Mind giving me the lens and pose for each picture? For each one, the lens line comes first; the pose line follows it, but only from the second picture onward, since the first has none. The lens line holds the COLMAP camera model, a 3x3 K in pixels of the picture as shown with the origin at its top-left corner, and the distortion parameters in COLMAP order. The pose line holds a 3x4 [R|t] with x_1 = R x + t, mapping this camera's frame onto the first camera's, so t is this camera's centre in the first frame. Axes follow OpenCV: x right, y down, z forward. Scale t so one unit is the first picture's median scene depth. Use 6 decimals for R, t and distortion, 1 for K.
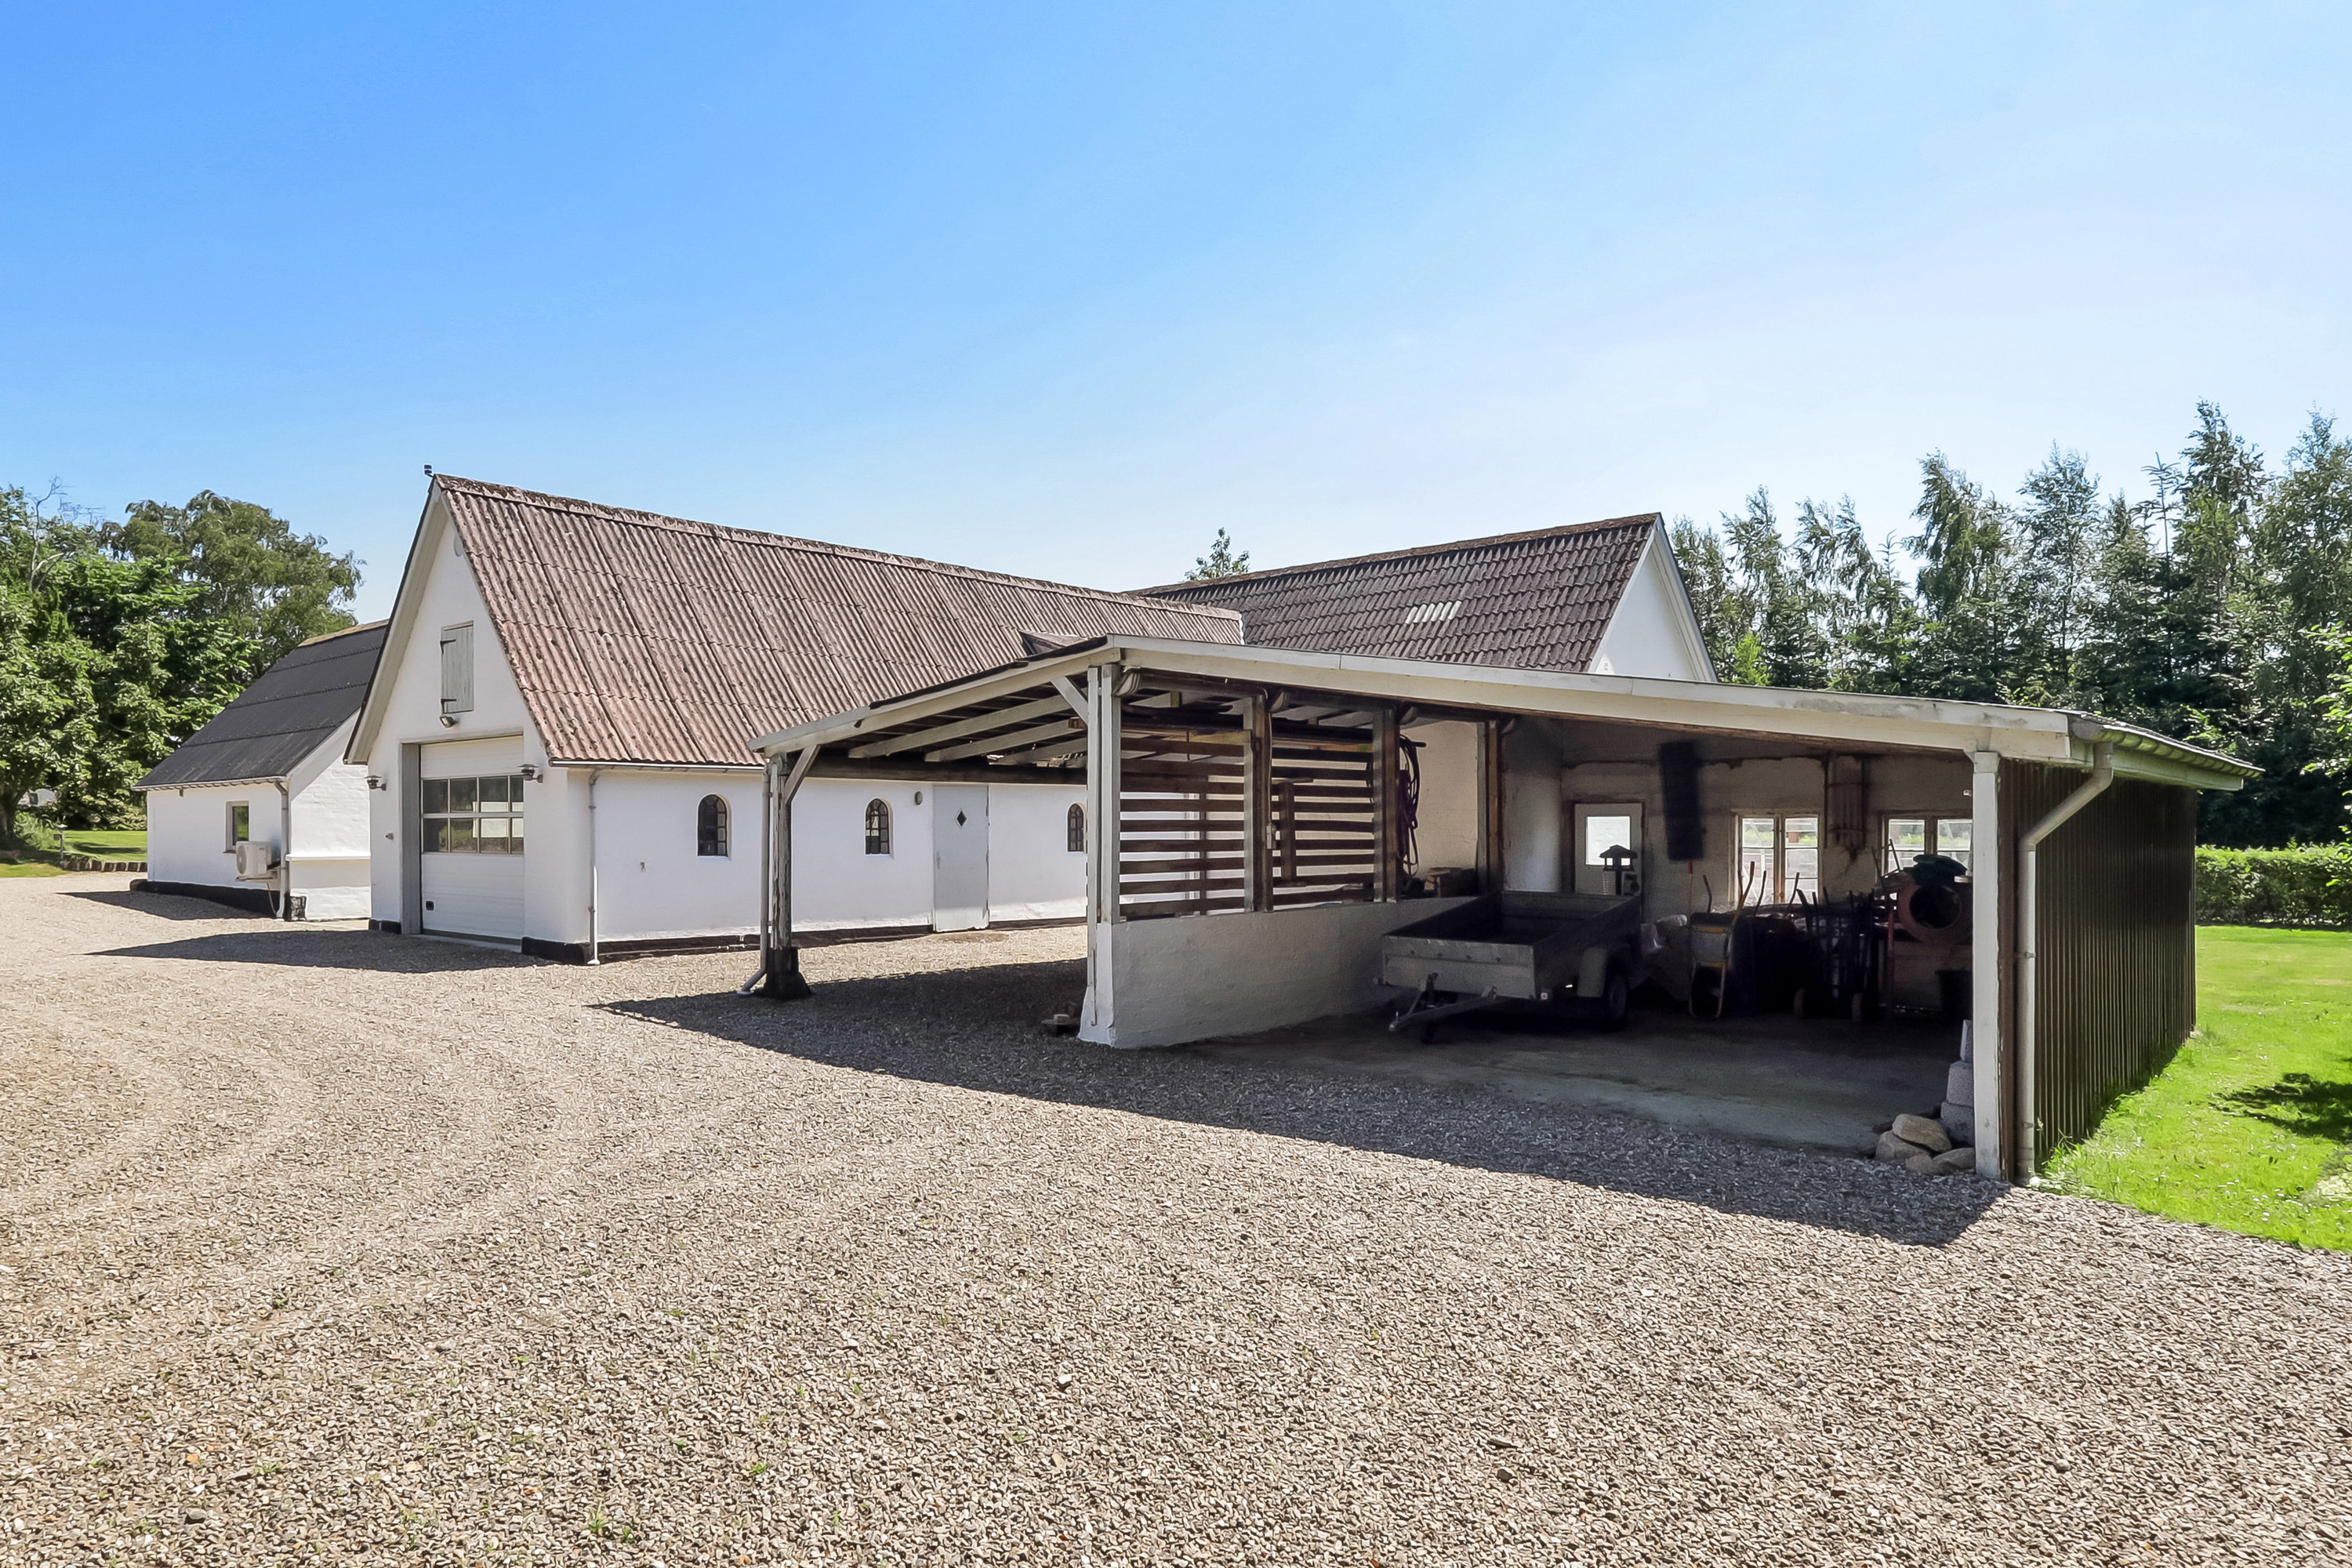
lens RADIAL K [[1566.7, 0, 1176.0], [0, 1566.7, 784.0], [0, 0, 1]] dist [0.005427, 0.000273]
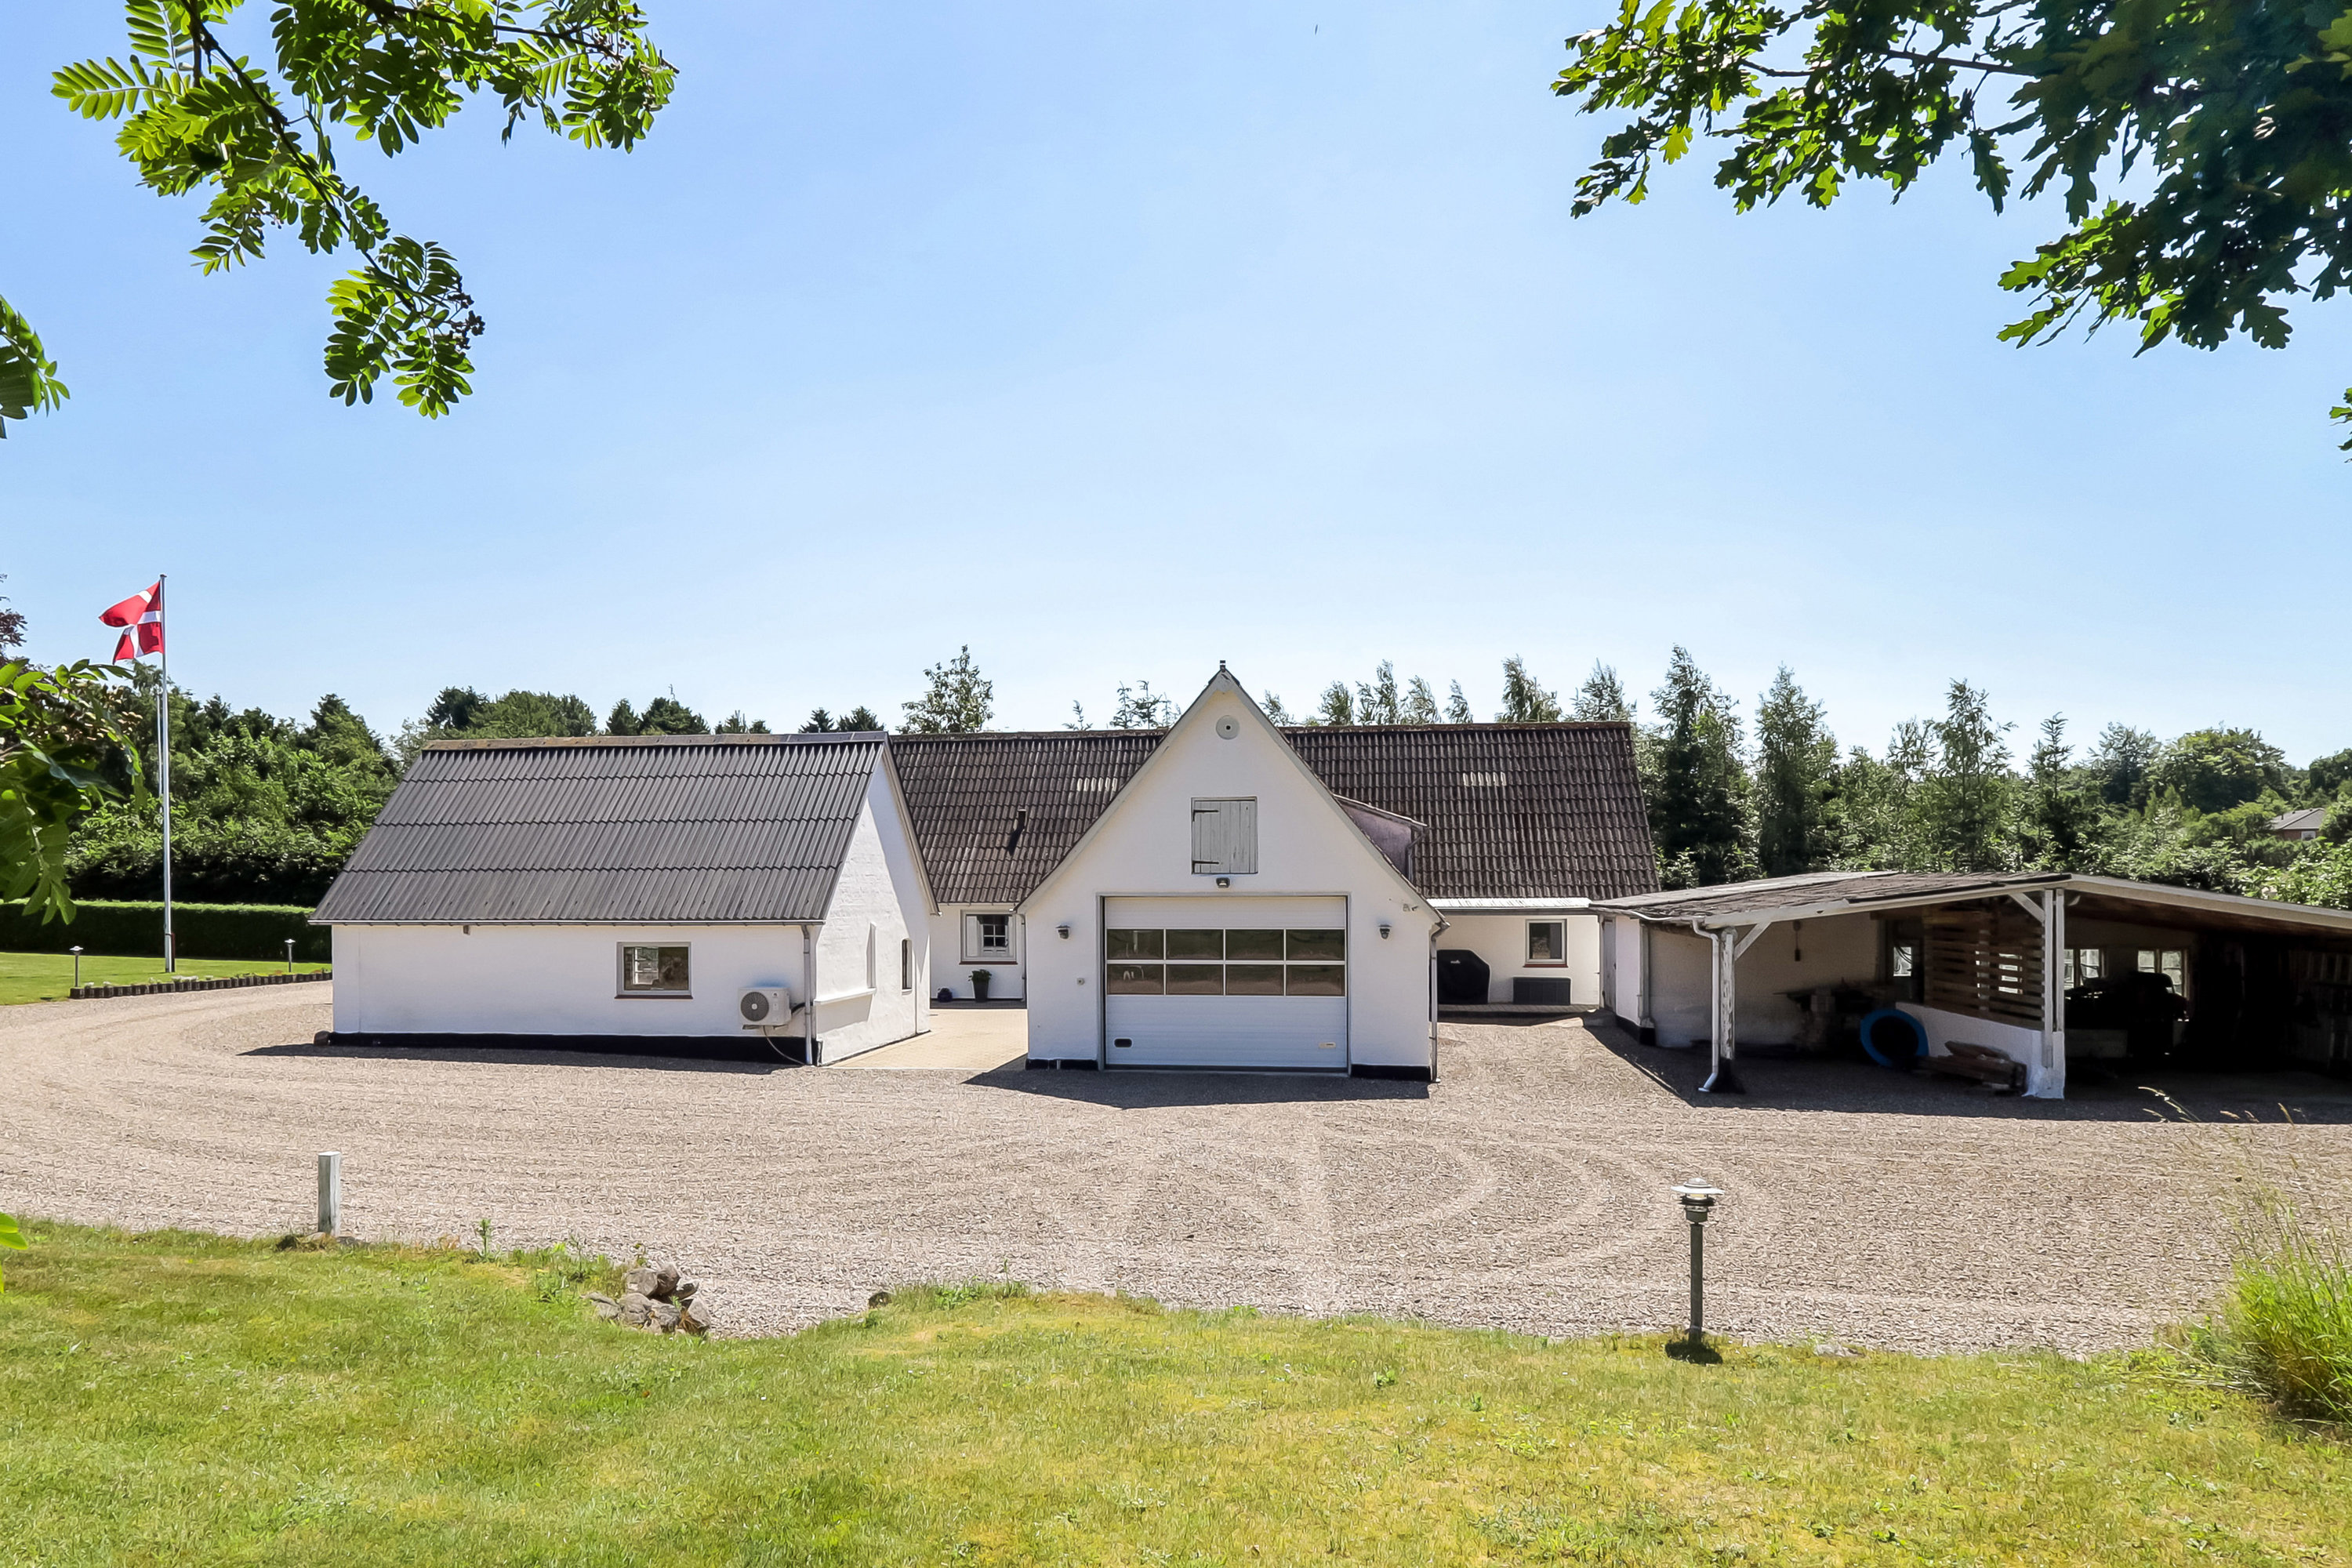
lens RADIAL K [[1566.7, 0, 1176.0], [0, 1566.7, 784.0], [0, 0, 1]] dist [0.005427, 0.000273]
pose [[0.790394, 0.033890, 0.611661, -1.121868], [-0.016202, 0.999276, -0.034430, -0.067191], [-0.612385, 0.017303, 0.790371, 0.100441]]
